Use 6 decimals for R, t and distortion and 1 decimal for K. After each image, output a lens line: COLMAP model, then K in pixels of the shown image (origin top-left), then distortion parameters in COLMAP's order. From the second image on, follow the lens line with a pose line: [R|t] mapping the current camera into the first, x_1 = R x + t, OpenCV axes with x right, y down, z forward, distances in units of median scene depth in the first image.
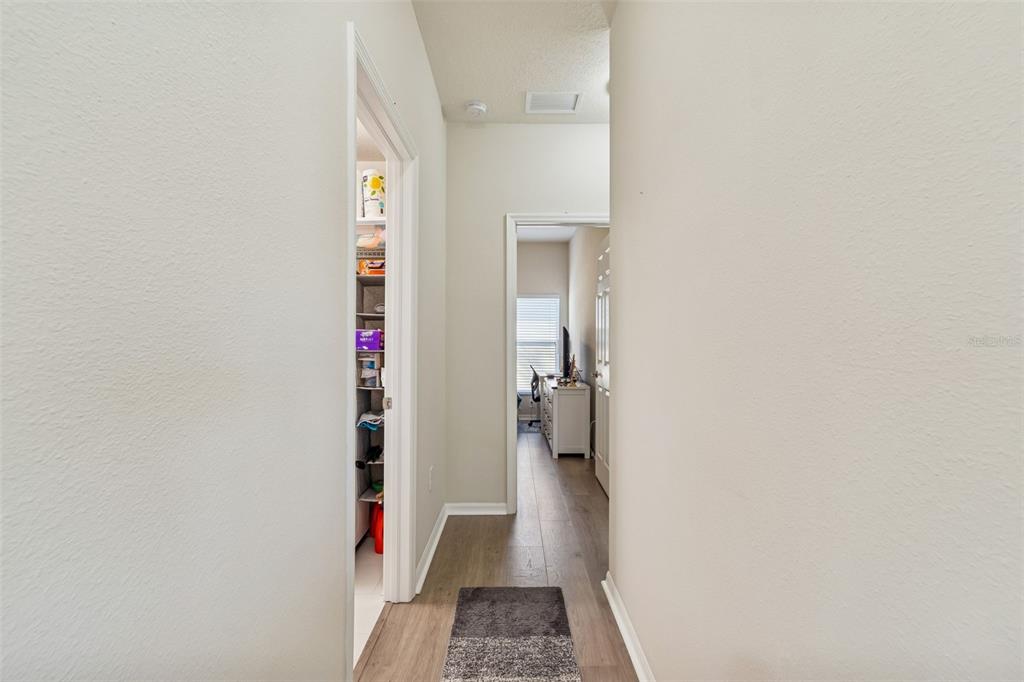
lens RADIAL K [[453.1, 0, 515.1], [0, 453.1, 344.2], [0, 0, 1]] dist [0.002975, -0.000605]
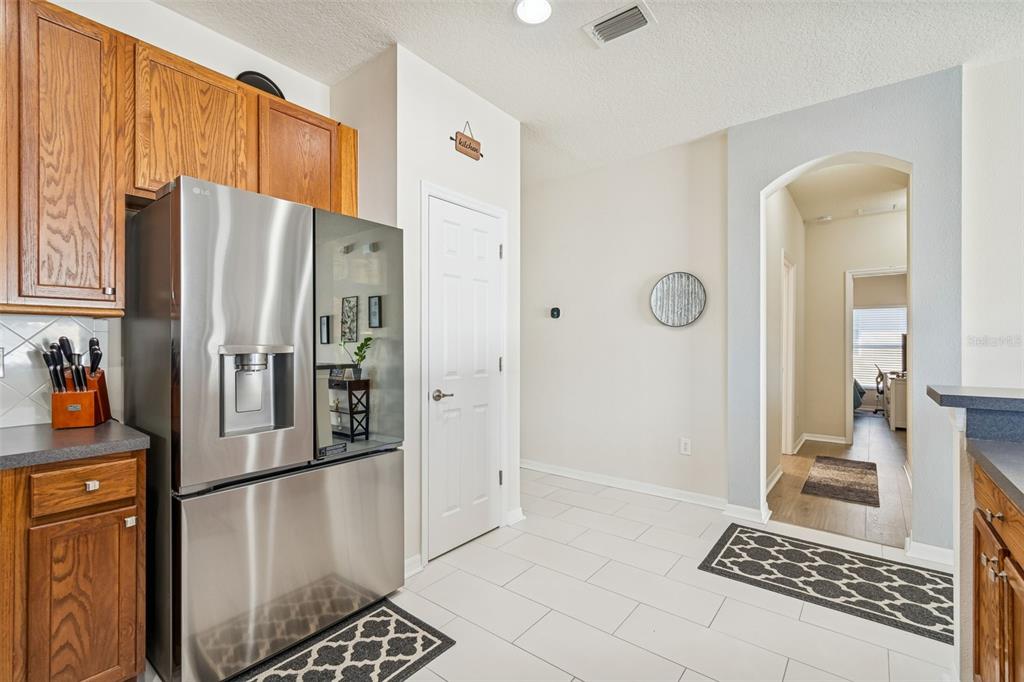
lens RADIAL K [[453.1, 0, 515.1], [0, 453.1, 344.2], [0, 0, 1]] dist [0.002975, -0.000605]
pose [[0.782932, 0.000557, -0.622106, 0.046093], [-0.005193, 0.999971, -0.005641, 0.004795], [0.622085, 0.007647, 0.782912, -0.744573]]
